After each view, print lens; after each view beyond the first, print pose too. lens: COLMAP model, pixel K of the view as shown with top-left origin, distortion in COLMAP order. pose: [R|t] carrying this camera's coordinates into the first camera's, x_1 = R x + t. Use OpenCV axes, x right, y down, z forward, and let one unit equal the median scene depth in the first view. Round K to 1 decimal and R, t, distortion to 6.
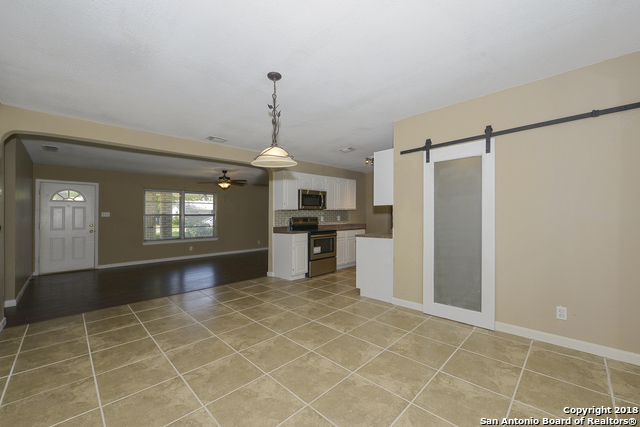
lens RADIAL K [[255.1, 0, 323.9], [0, 255.1, 212.6], [0, 0, 1]] dist [-0.011095, -0.000332]
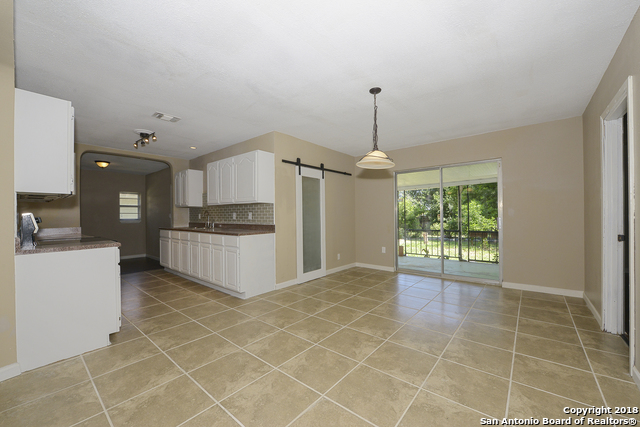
lens RADIAL K [[255.1, 0, 323.3], [0, 255.1, 218.0], [0, 0, 1]] dist [-0.011095, -0.000332]
pose [[-0.082577, 0.002935, 0.996580, -1.014230], [-0.004054, 0.999986, -0.003281, 0.042798], [-0.996576, -0.004311, -0.082564, 1.009071]]
